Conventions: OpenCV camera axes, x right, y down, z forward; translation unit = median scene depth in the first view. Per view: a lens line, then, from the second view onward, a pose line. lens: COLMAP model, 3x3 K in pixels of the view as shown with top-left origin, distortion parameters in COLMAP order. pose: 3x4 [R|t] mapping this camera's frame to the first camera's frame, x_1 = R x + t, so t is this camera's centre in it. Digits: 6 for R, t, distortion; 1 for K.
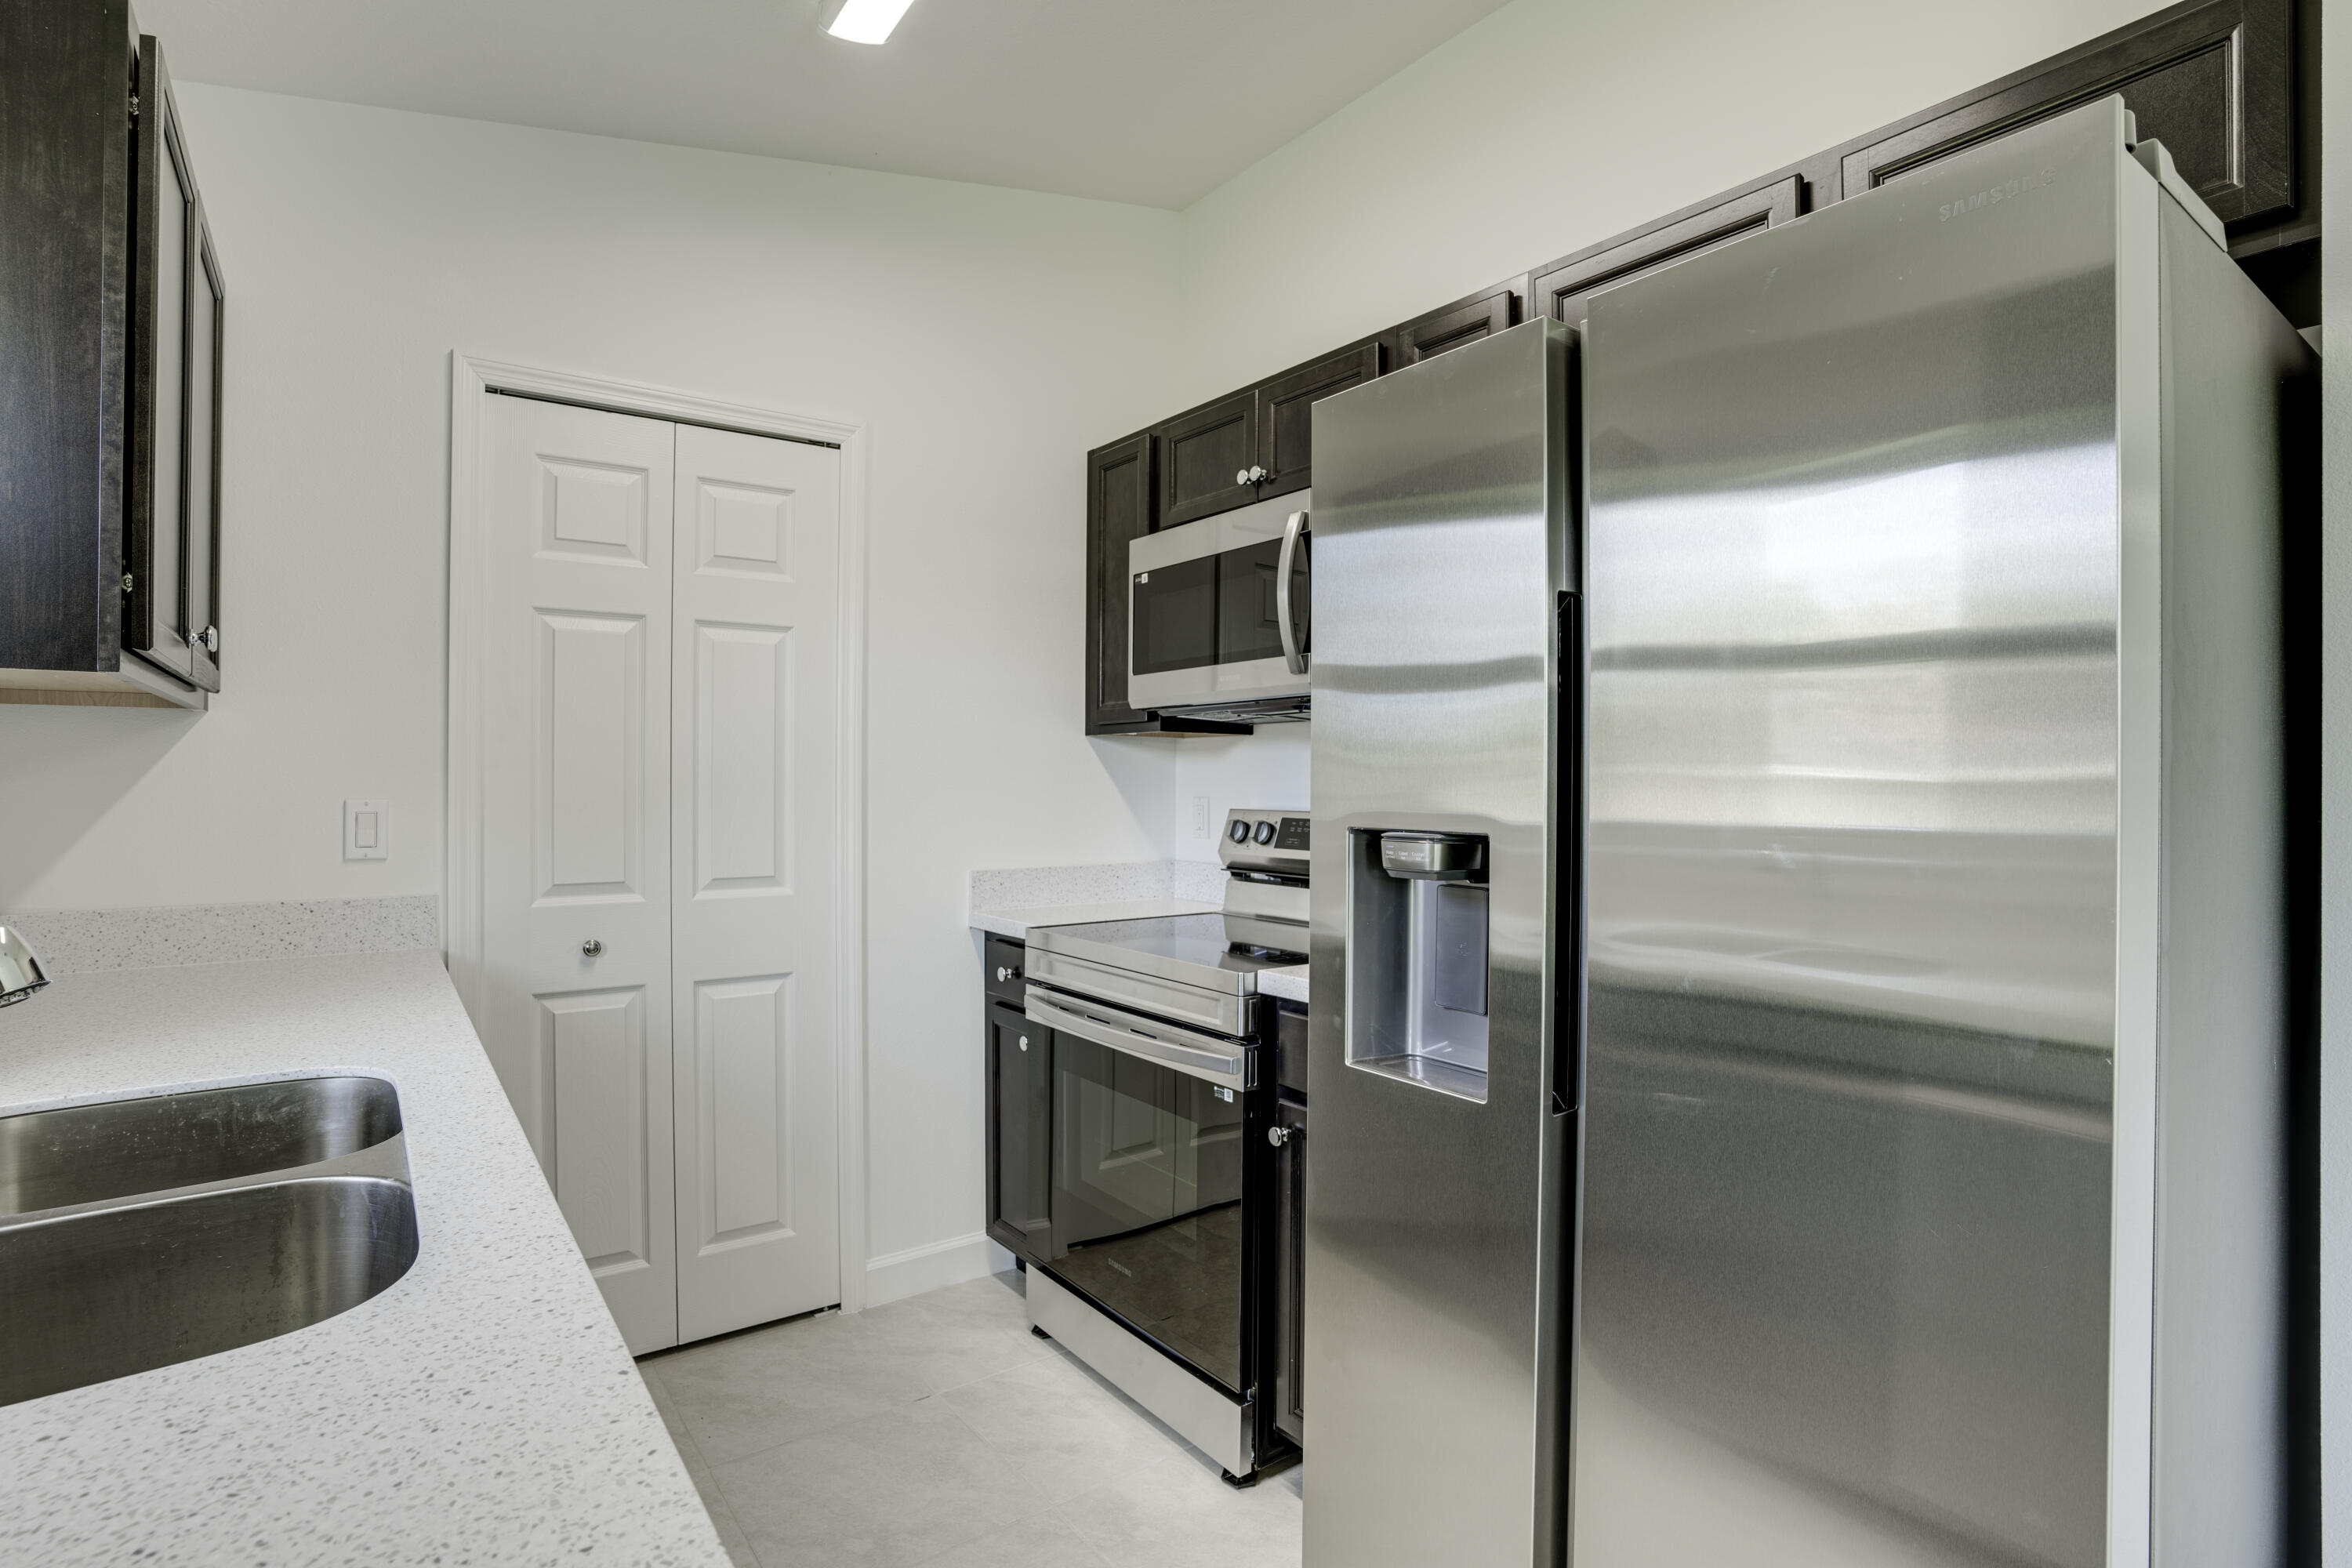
lens RADIAL K [[1149.3, 0, 1183.4], [0, 1149.3, 781.3], [0, 0, 1]] dist [-0.072996, 0.031216]
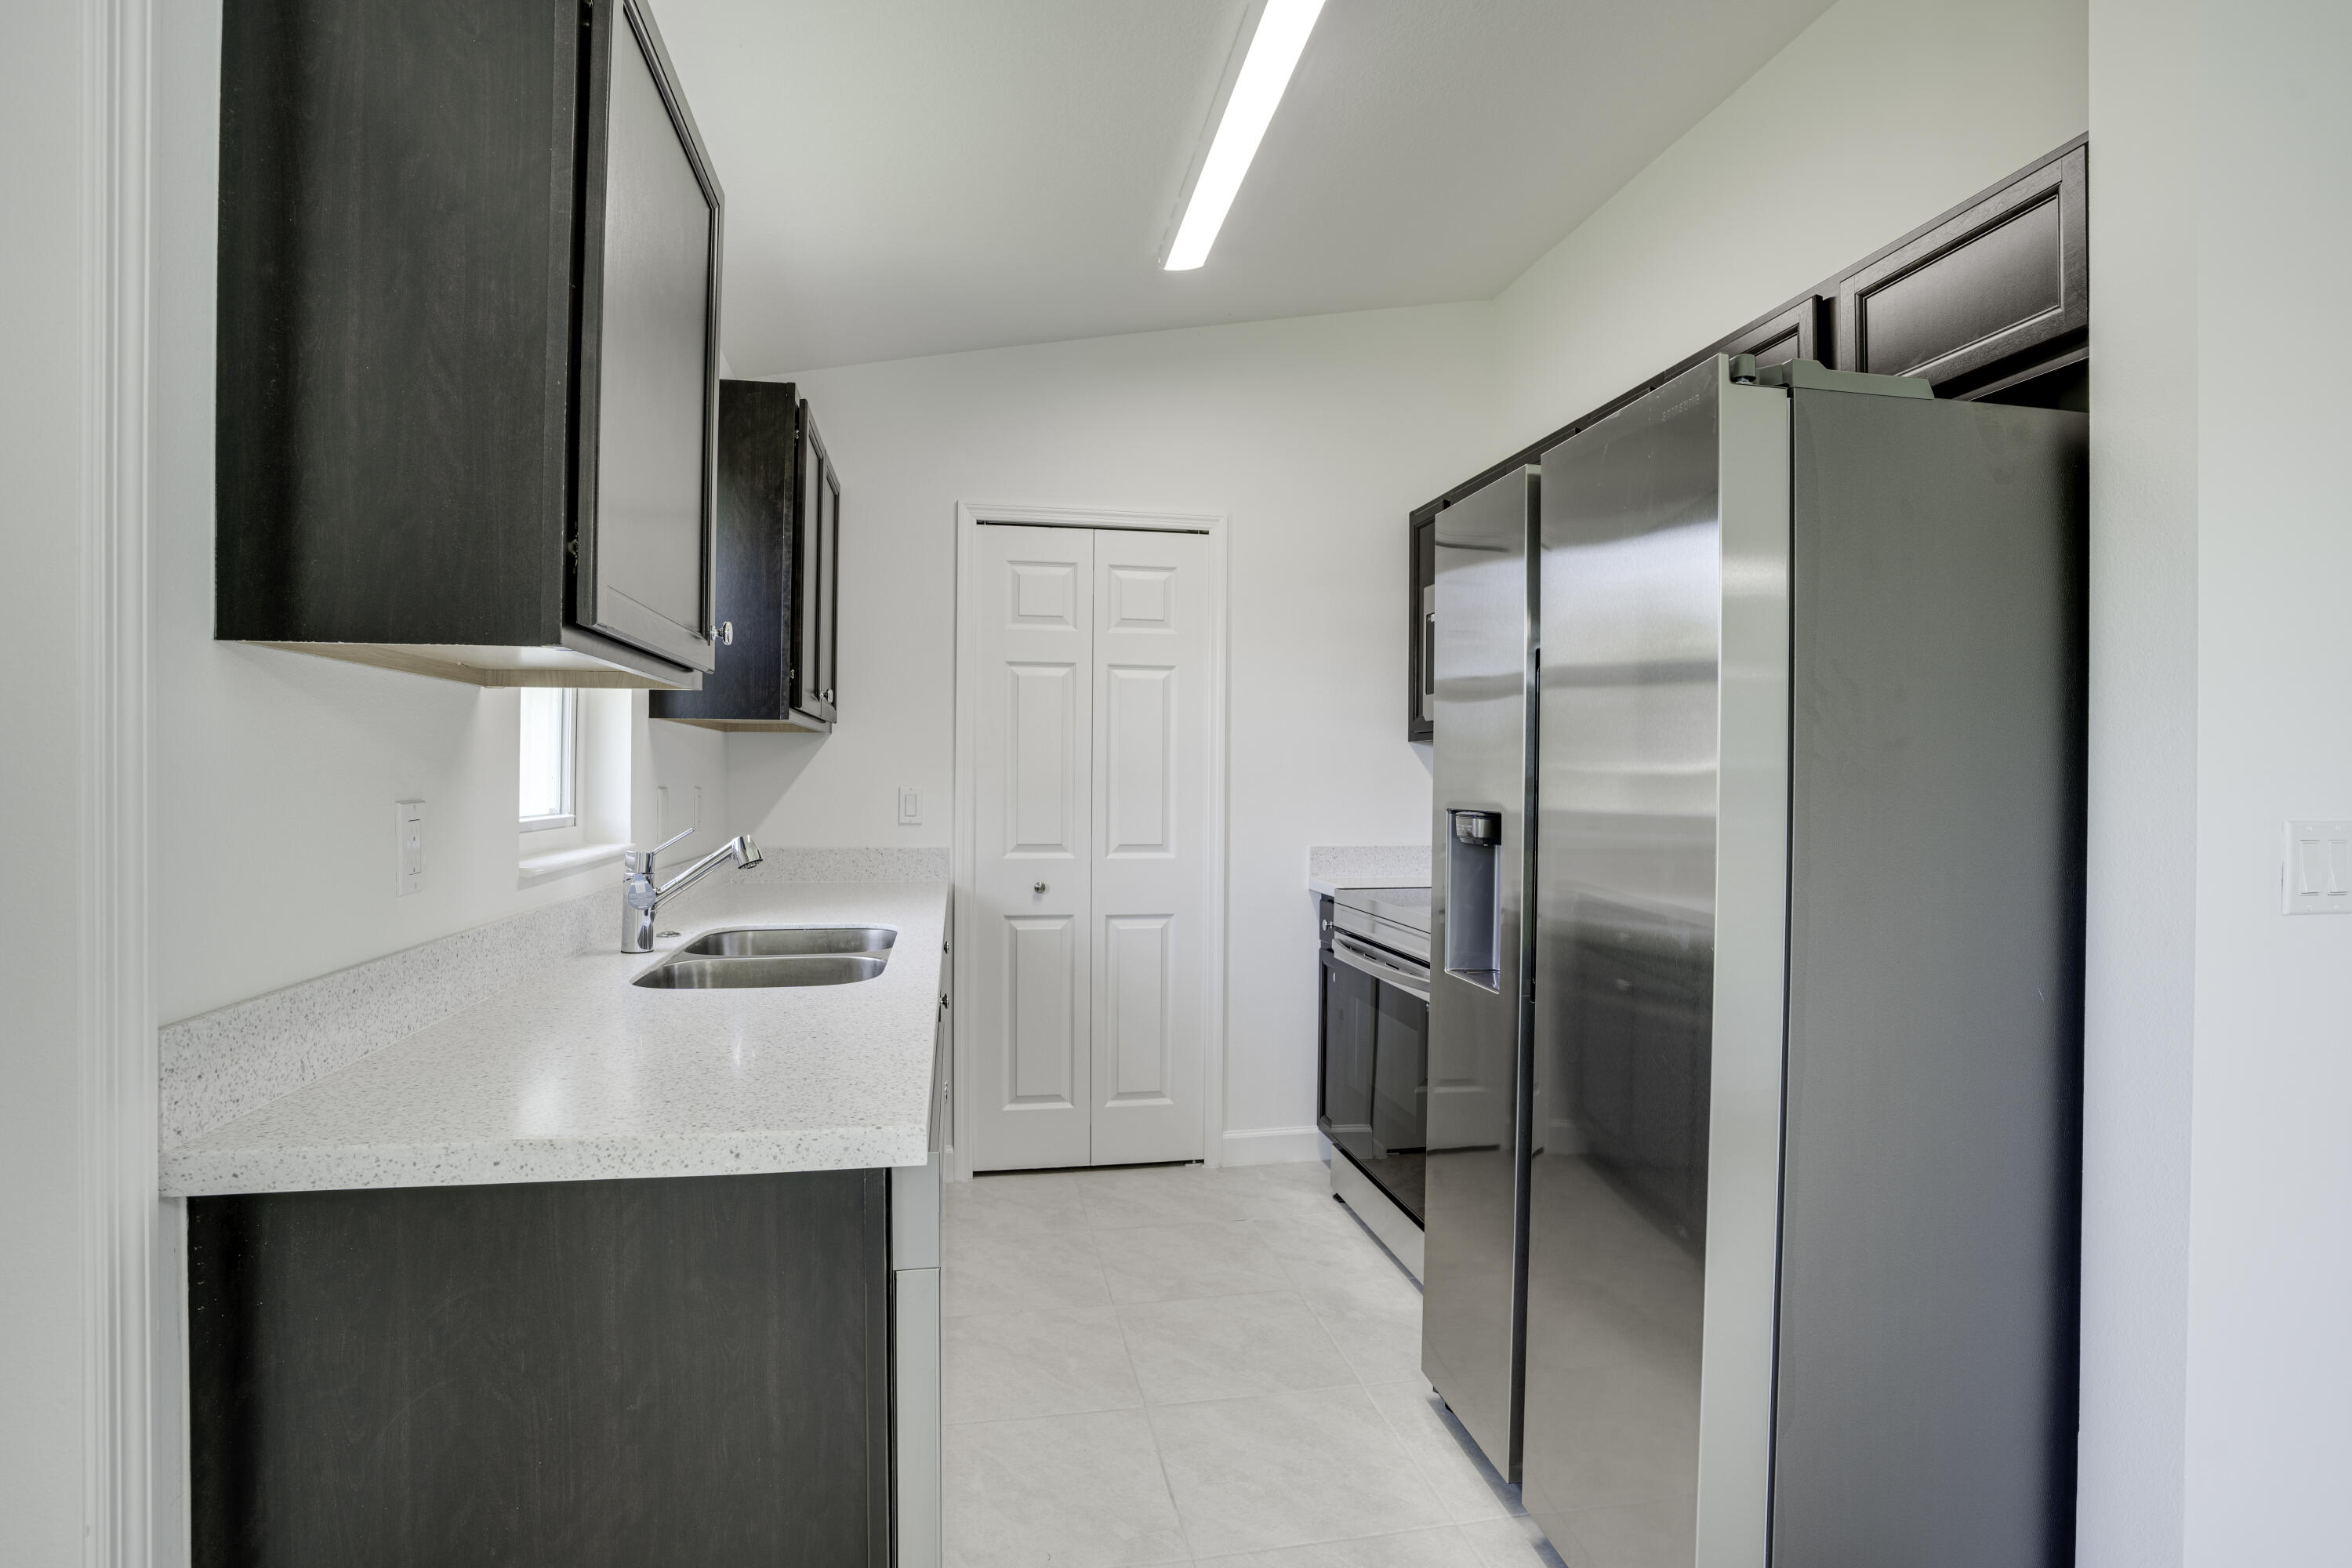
lens RADIAL K [[1149.3, 0, 1183.4], [0, 1149.3, 781.3], [0, 0, 1]] dist [-0.072996, 0.031216]
pose [[0.904047, 0.005953, -0.427391, 0.299007], [-0.005212, 0.999982, 0.002903, 0.001402], [0.427401, -0.000397, 0.904062, -0.297235]]
